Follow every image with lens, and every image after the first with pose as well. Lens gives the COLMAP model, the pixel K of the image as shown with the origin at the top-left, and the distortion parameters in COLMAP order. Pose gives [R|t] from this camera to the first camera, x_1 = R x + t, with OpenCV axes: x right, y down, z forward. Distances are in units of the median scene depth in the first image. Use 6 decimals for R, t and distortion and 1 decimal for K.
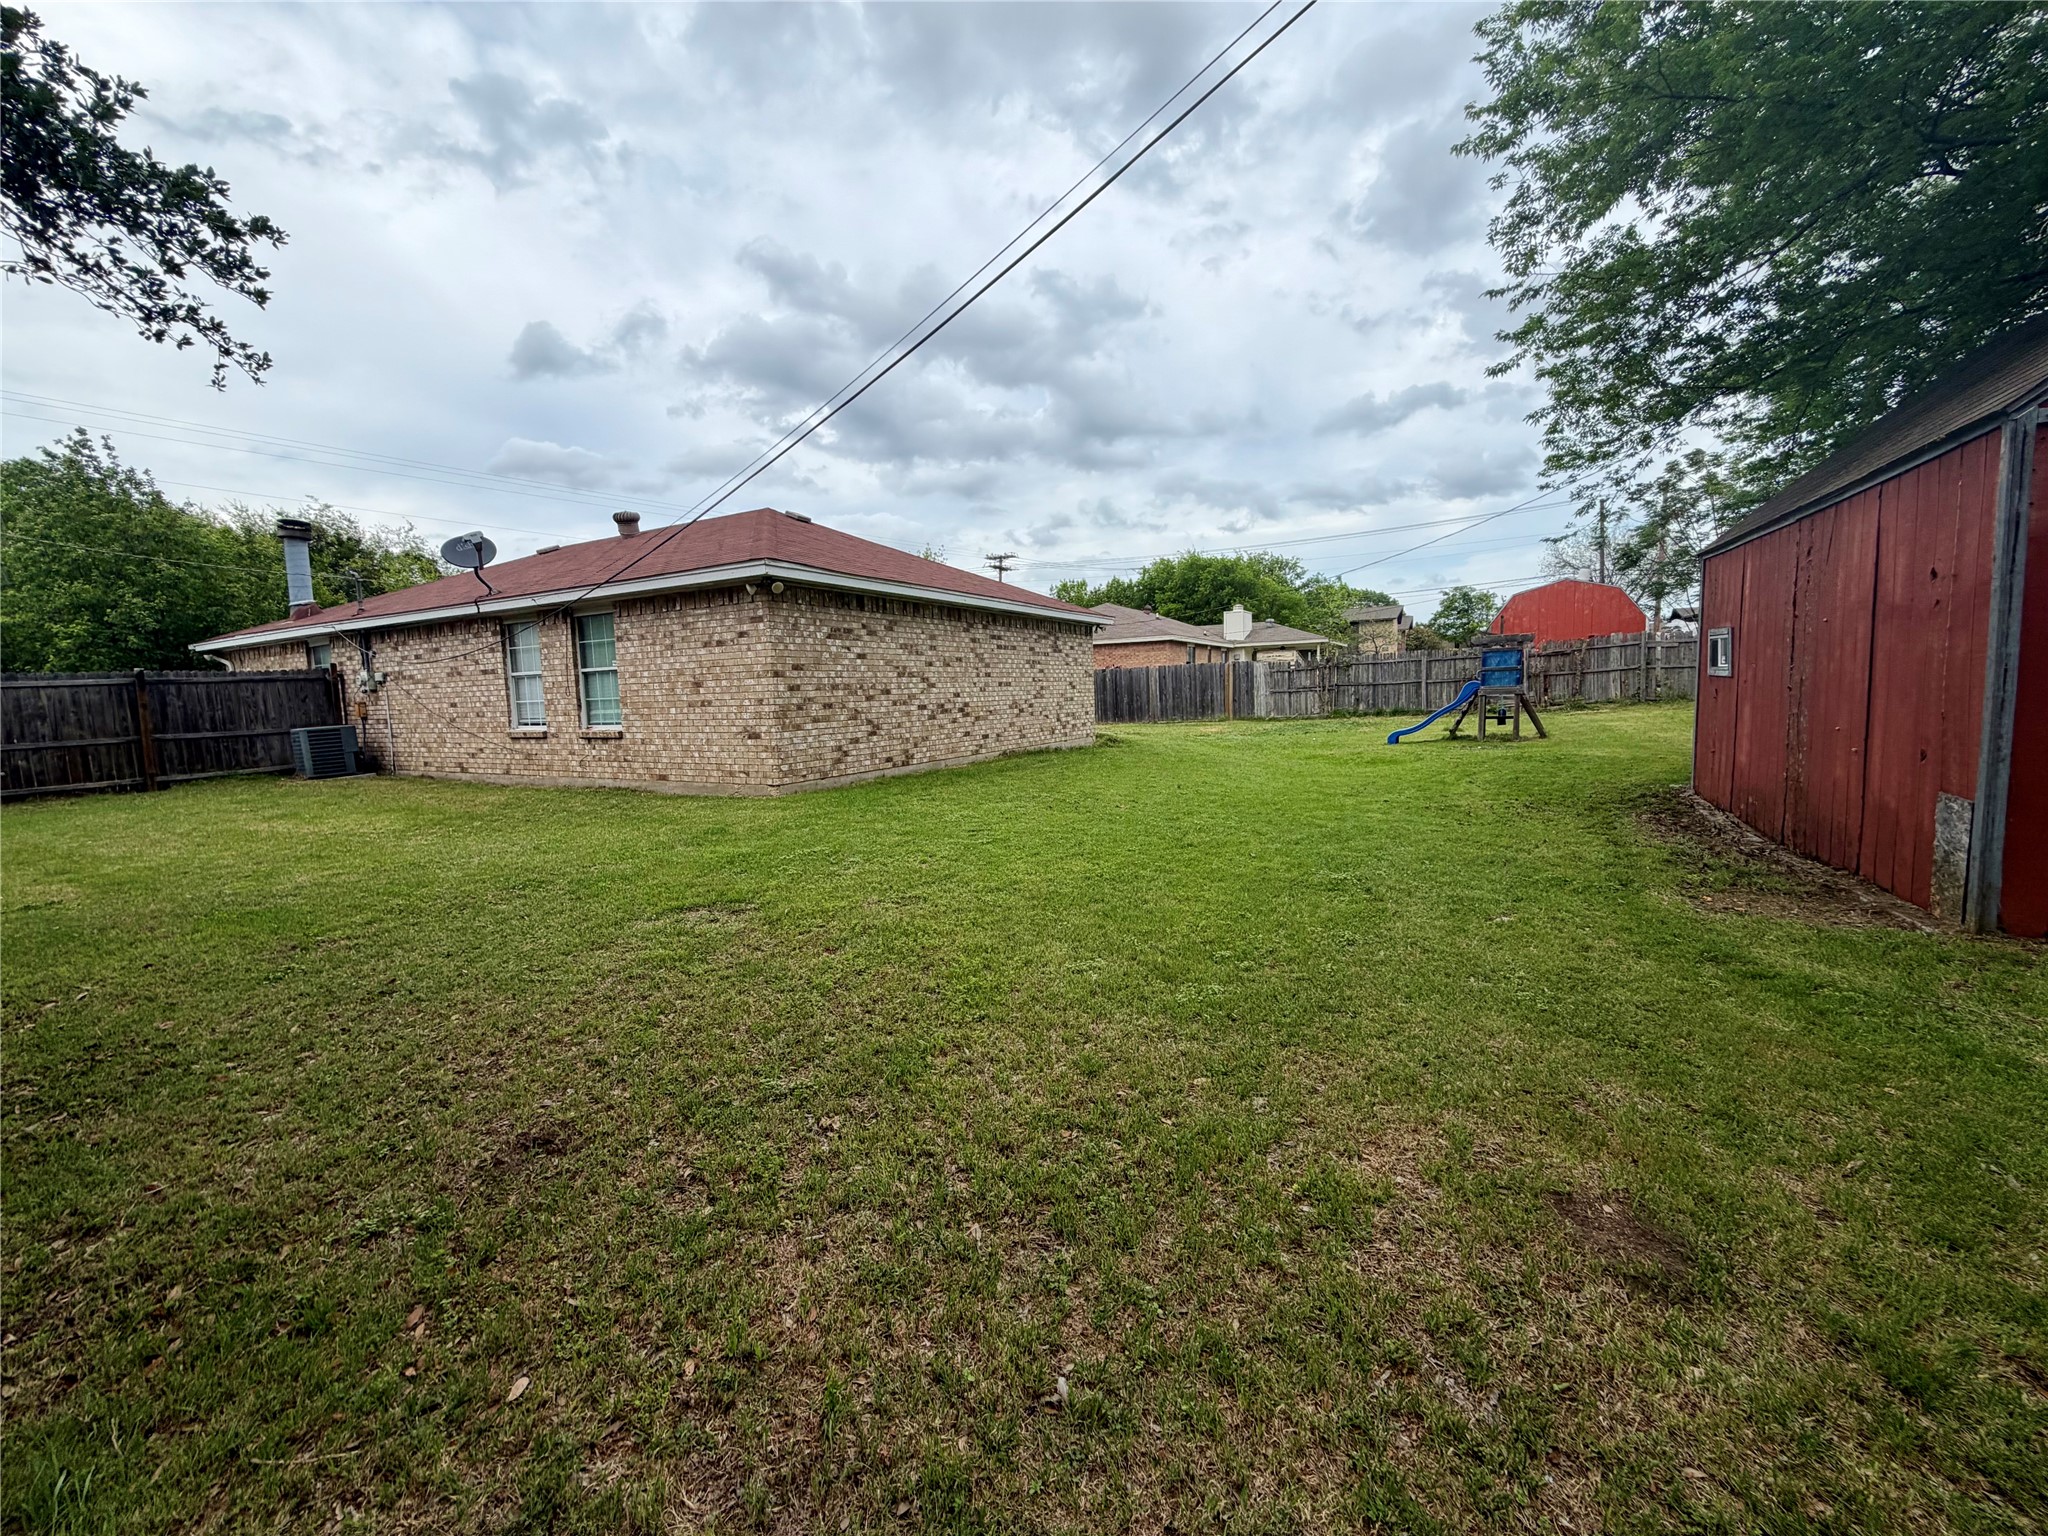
lens RADIAL K [[810.4, 0, 1017.2], [0, 810.4, 769.2], [0, 0, 1]] dist [-0.001302, 0.000476]
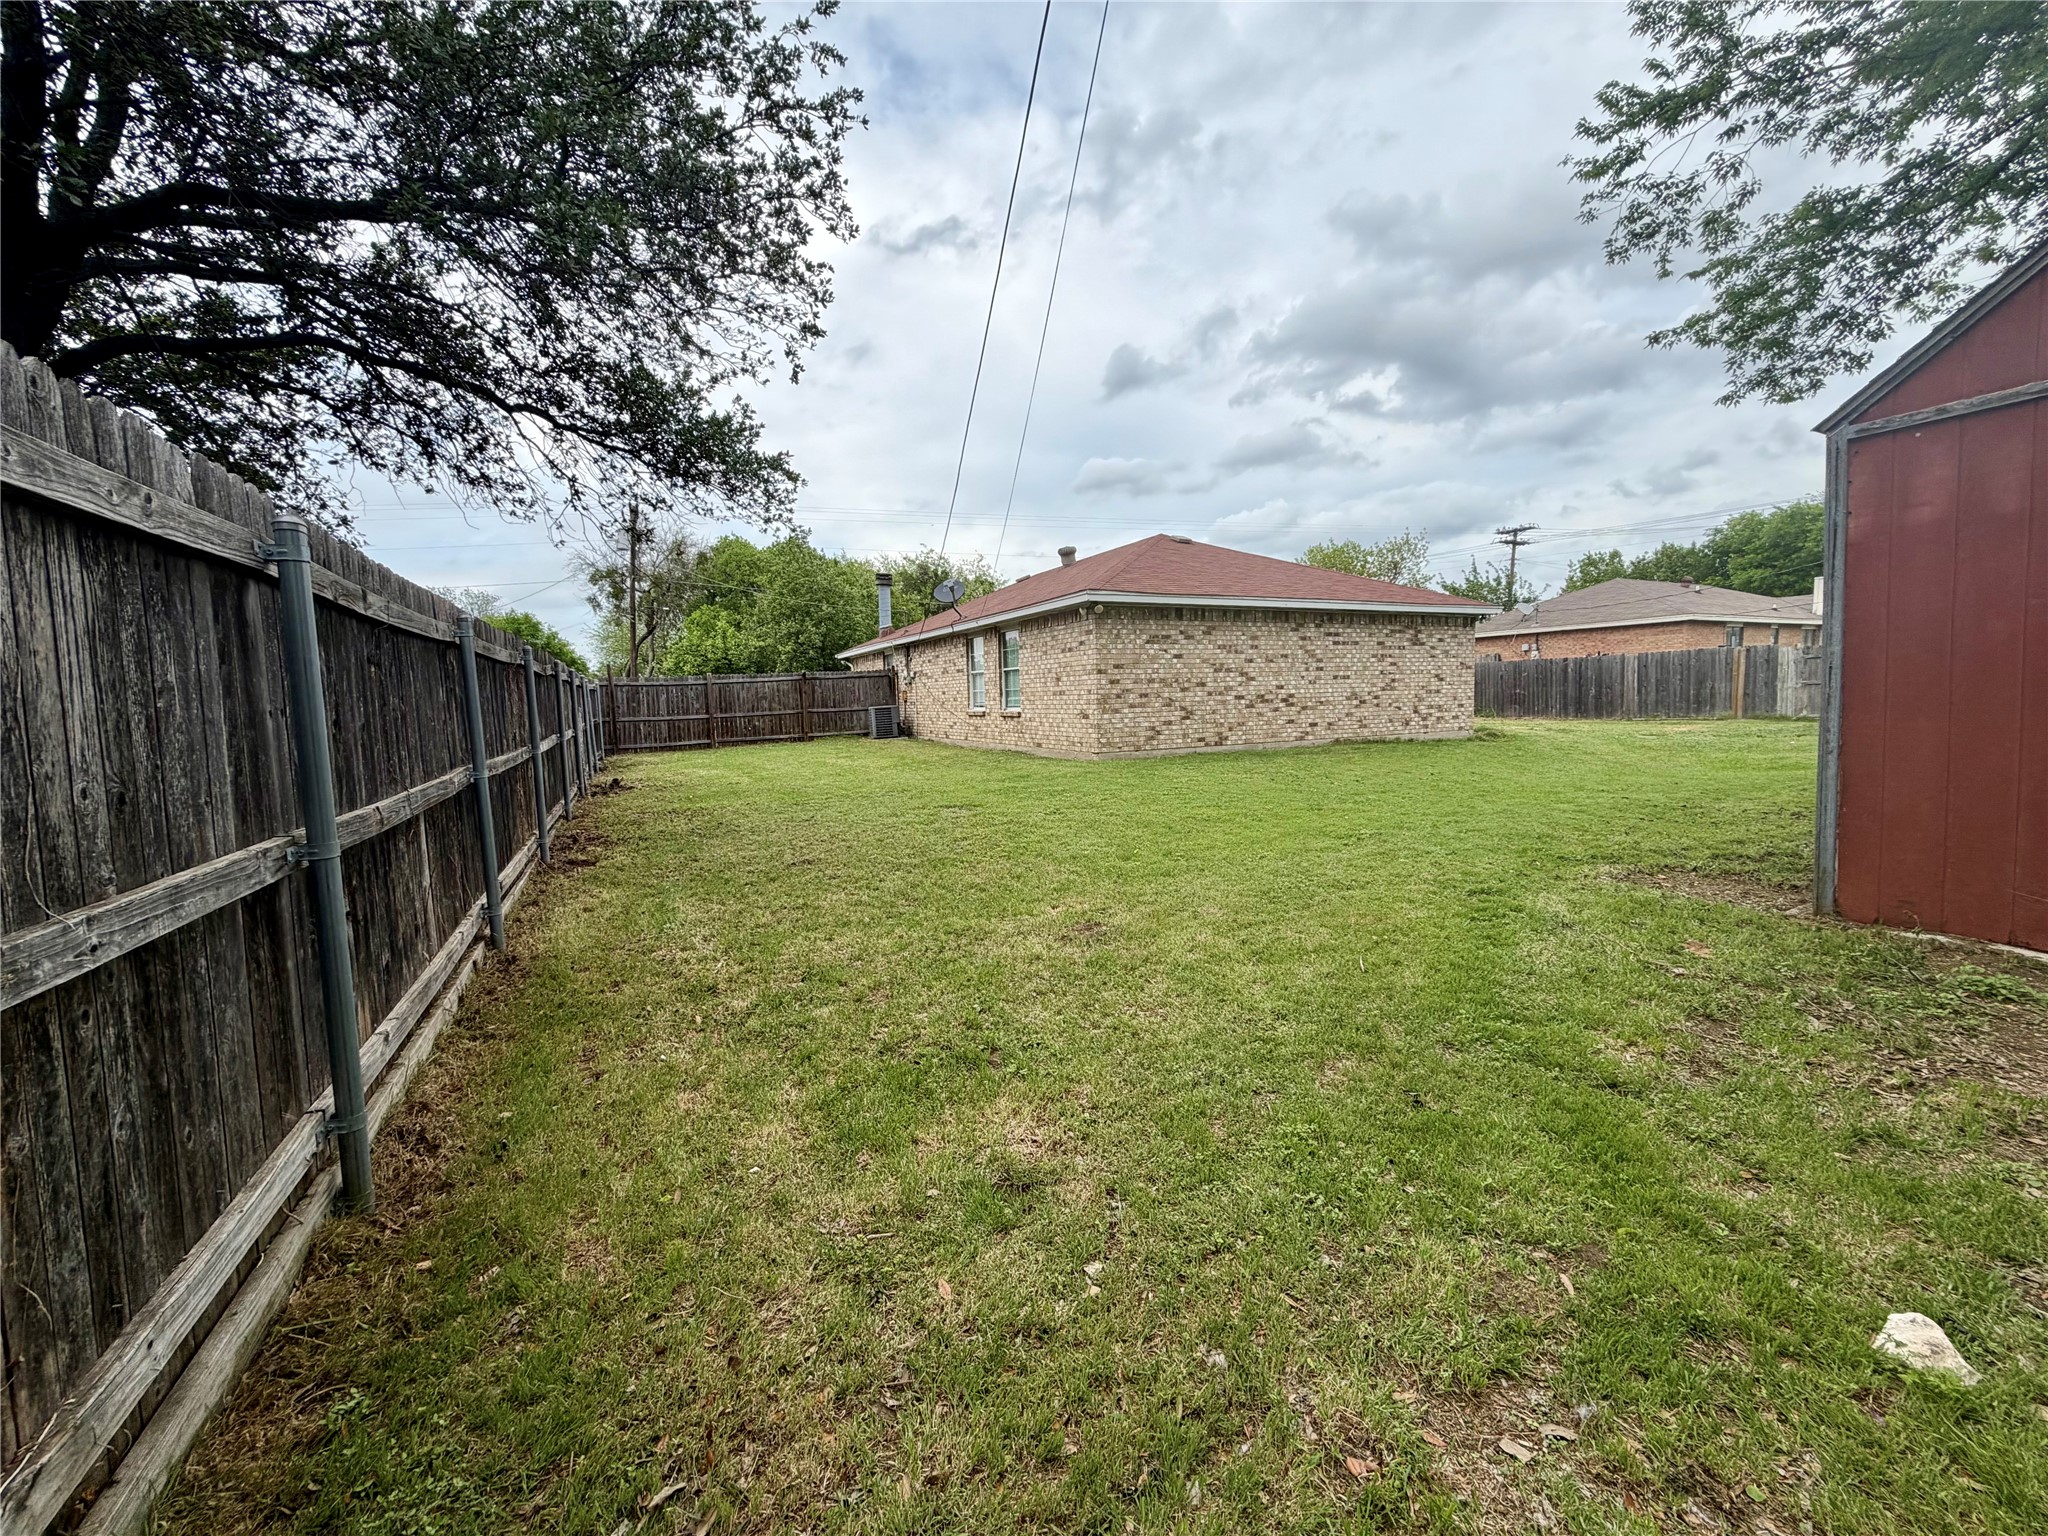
lens RADIAL K [[810.4, 0, 1017.2], [0, 810.4, 769.2], [0, 0, 1]] dist [-0.001302, 0.000476]
pose [[0.815735, 0.060923, -0.575208, 0.302711], [-0.054507, 0.998109, 0.028415, 0.012463], [0.575851, 0.008174, 0.817514, -0.156276]]
